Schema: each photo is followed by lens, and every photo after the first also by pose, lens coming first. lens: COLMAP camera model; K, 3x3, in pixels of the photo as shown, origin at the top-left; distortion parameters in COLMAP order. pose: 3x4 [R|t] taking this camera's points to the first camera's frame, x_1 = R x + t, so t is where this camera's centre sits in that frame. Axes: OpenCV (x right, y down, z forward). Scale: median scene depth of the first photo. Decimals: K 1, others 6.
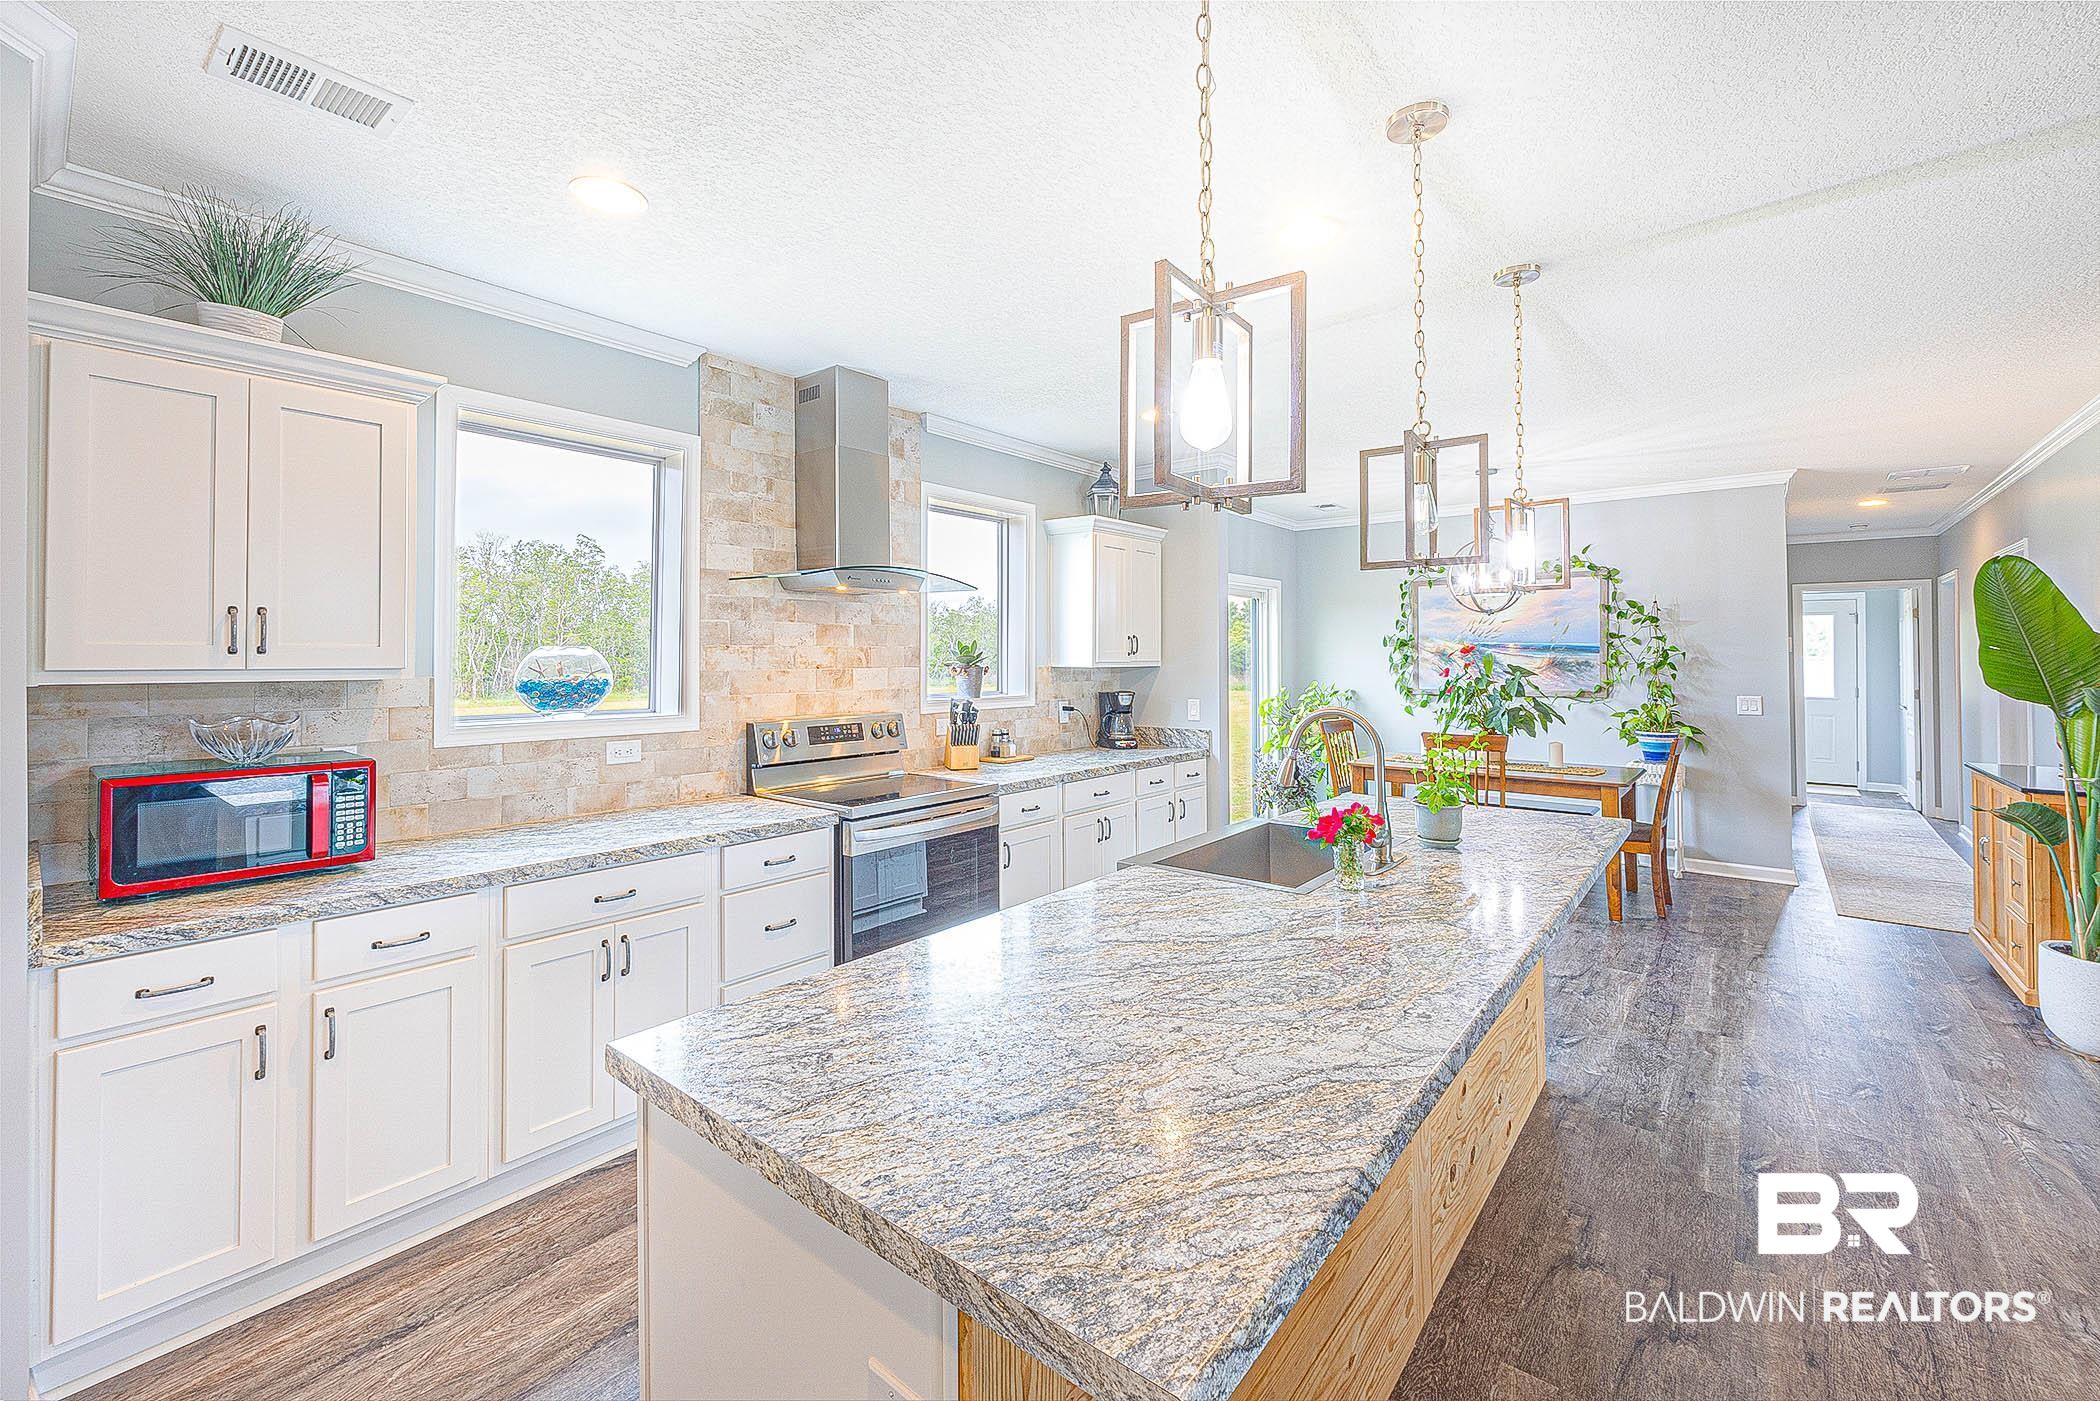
lens RADIAL K [[872.1, 0, 1041.8], [0, 872.1, 650.7], [0, 0, 1]] dist [0.004452, 0.001196]
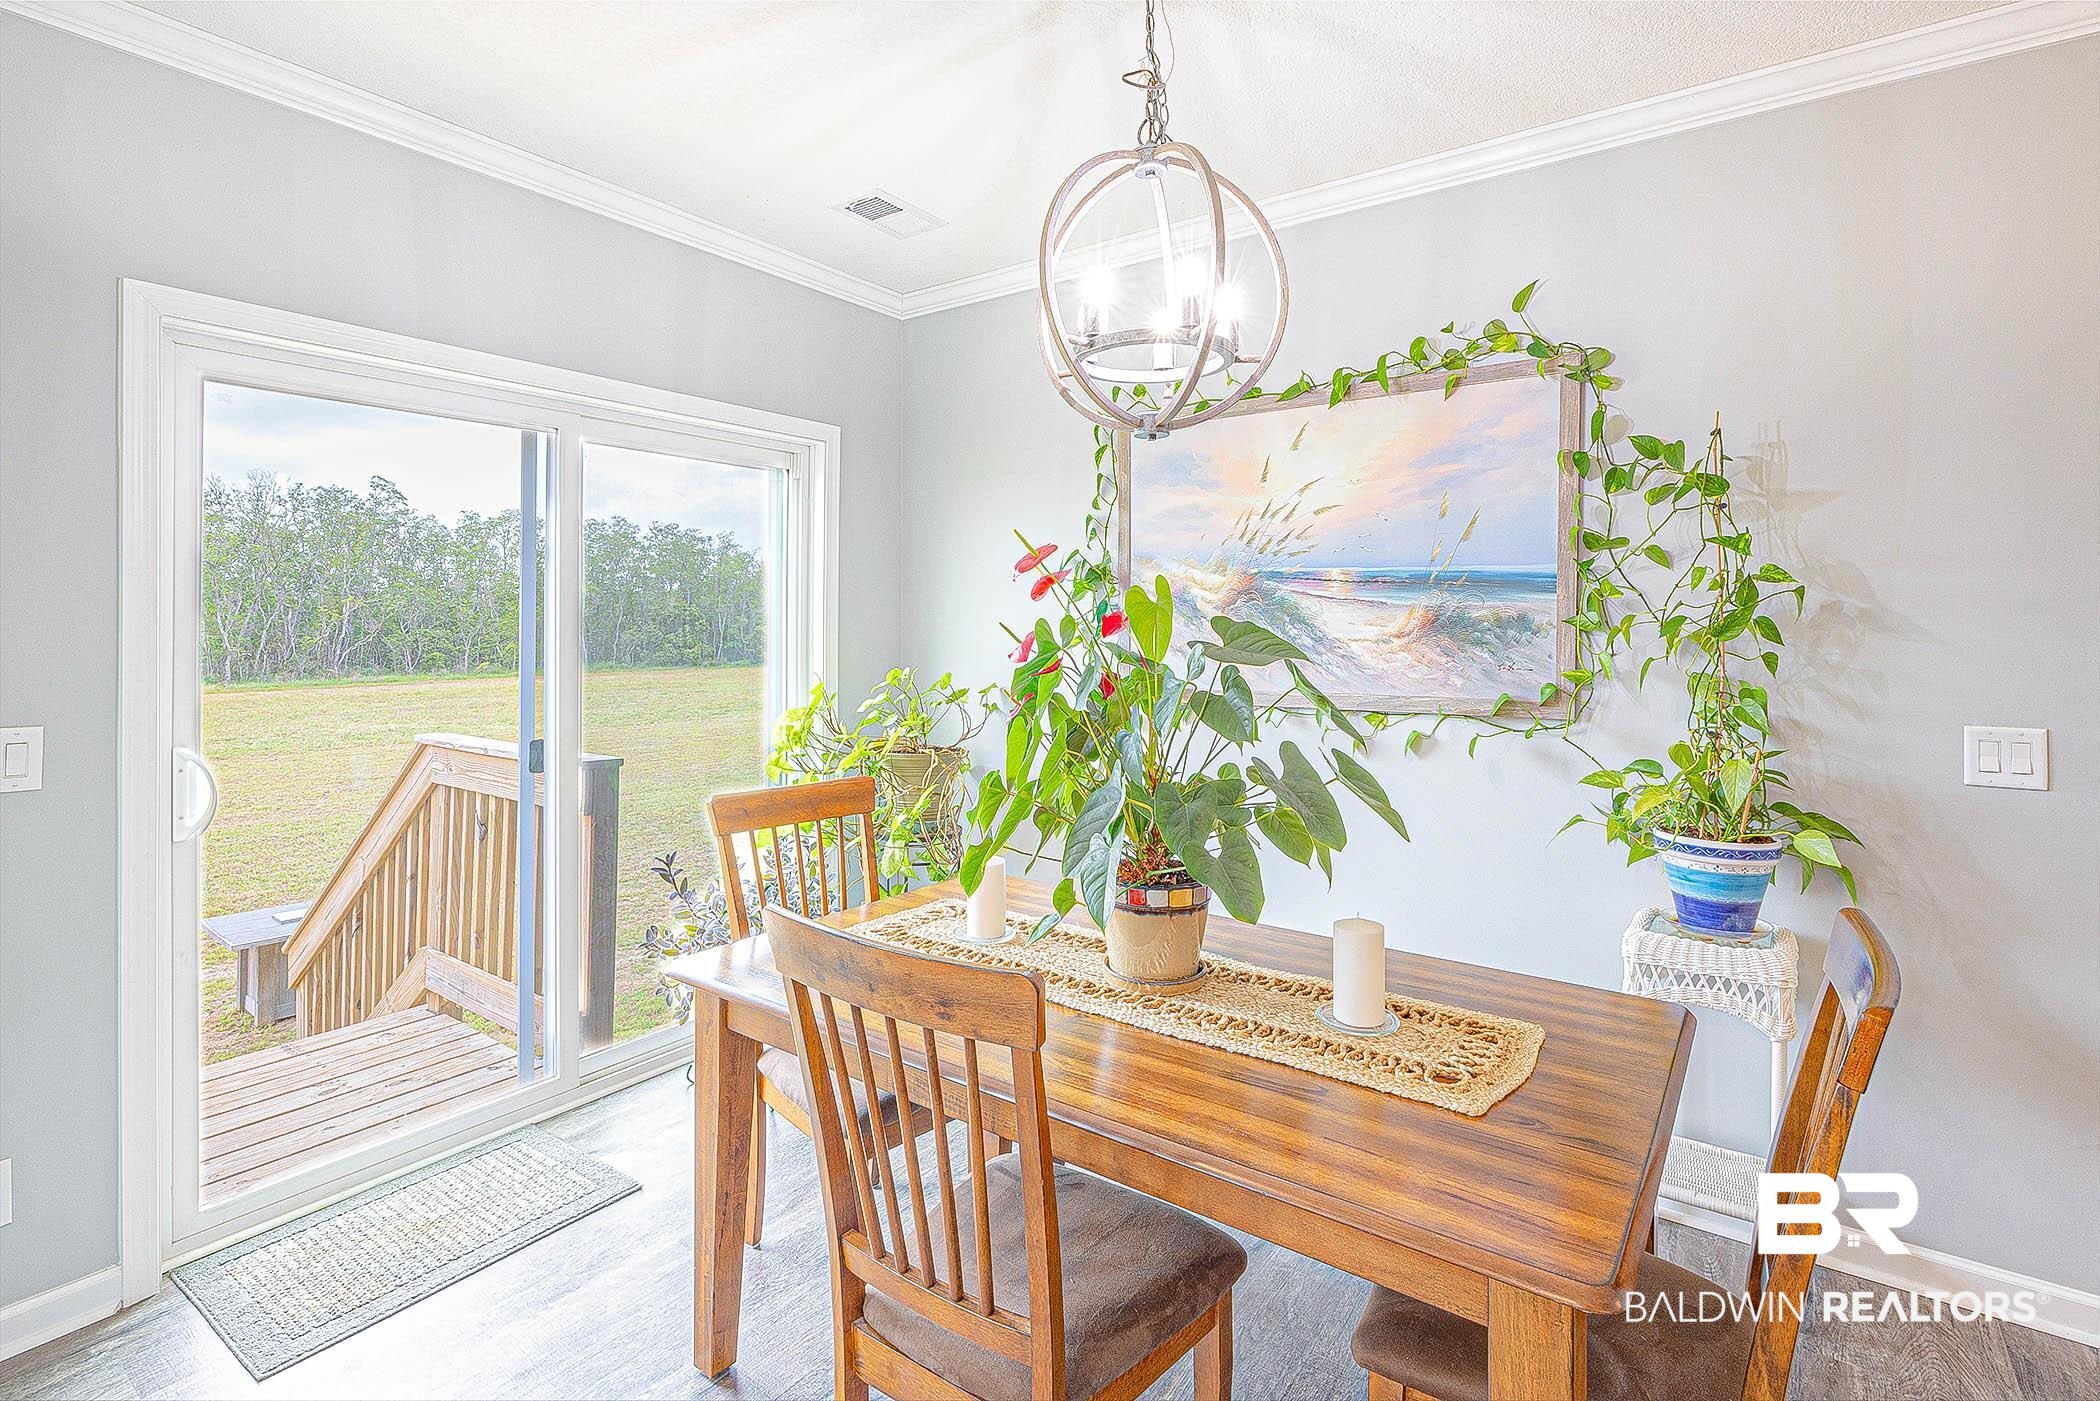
lens RADIAL K [[1004.6, 0, 1046.8], [0, 1004.6, 641.0], [0, 0, 1]] dist [-0.000736, 0.000491]
pose [[0.998155, 0.003920, 0.060588, 0.515909], [-0.004877, 0.999865, 0.015665, 0.021152], [-0.060518, -0.015931, 0.998040, 0.767968]]
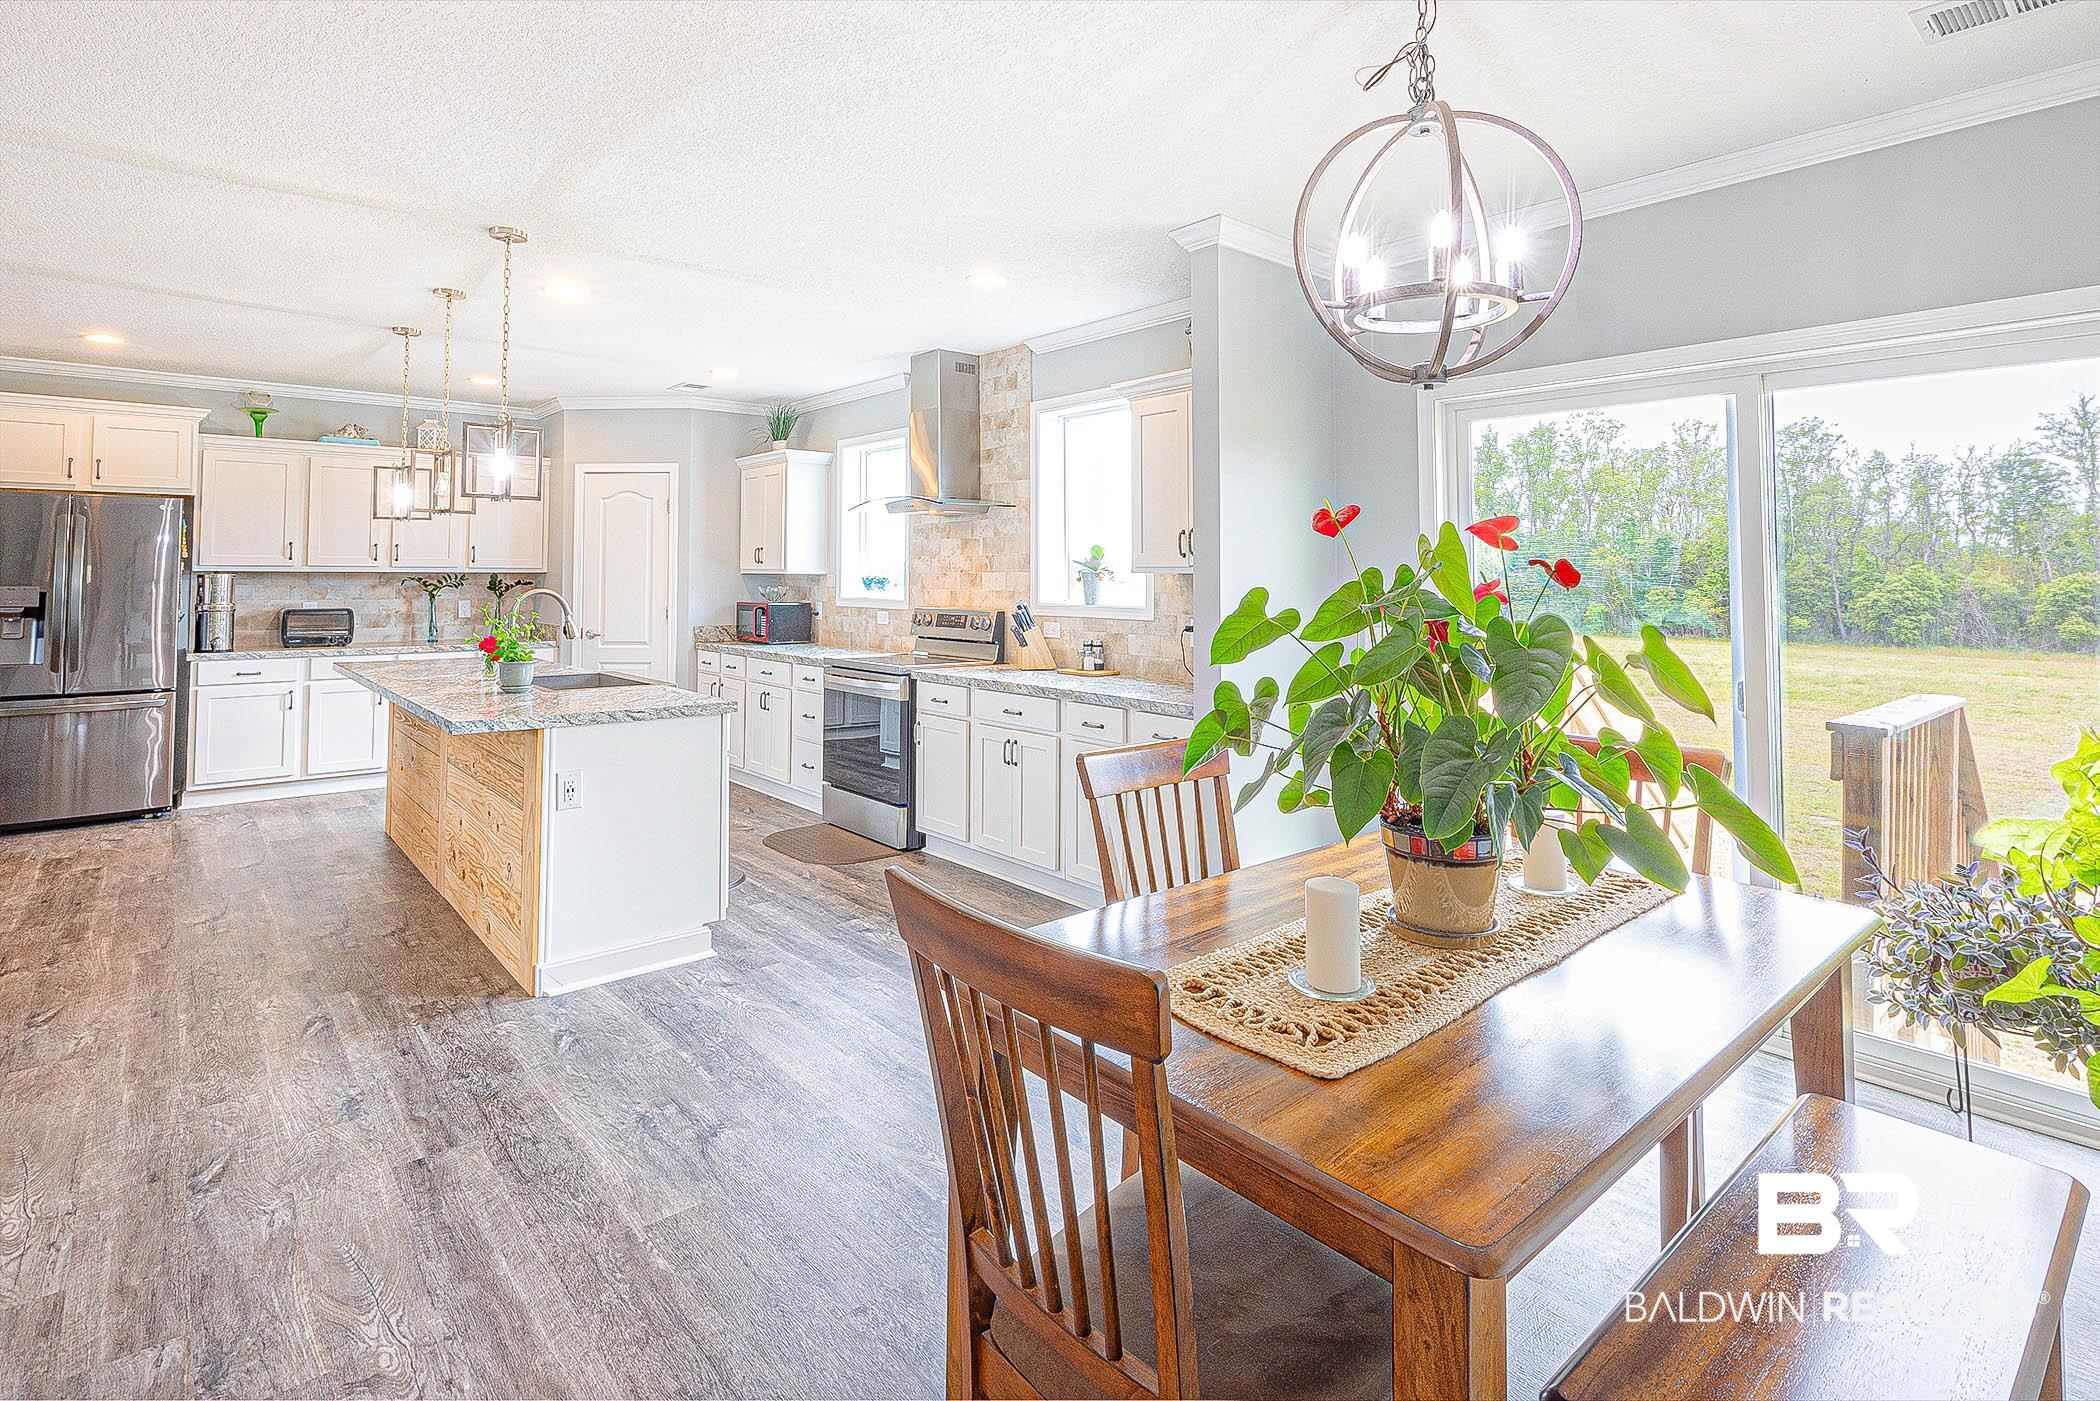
lens RADIAL K [[1004.6, 0, 1010.0], [0, 1004.6, 545.9], [0, 0, 1]] dist [-0.000736, 0.000491]
pose [[-0.174159, -0.029580, -0.984273, 0.938918], [0.002252, 0.999534, -0.030437, 0.020480], [0.984715, -0.007517, -0.174012, 1.013523]]
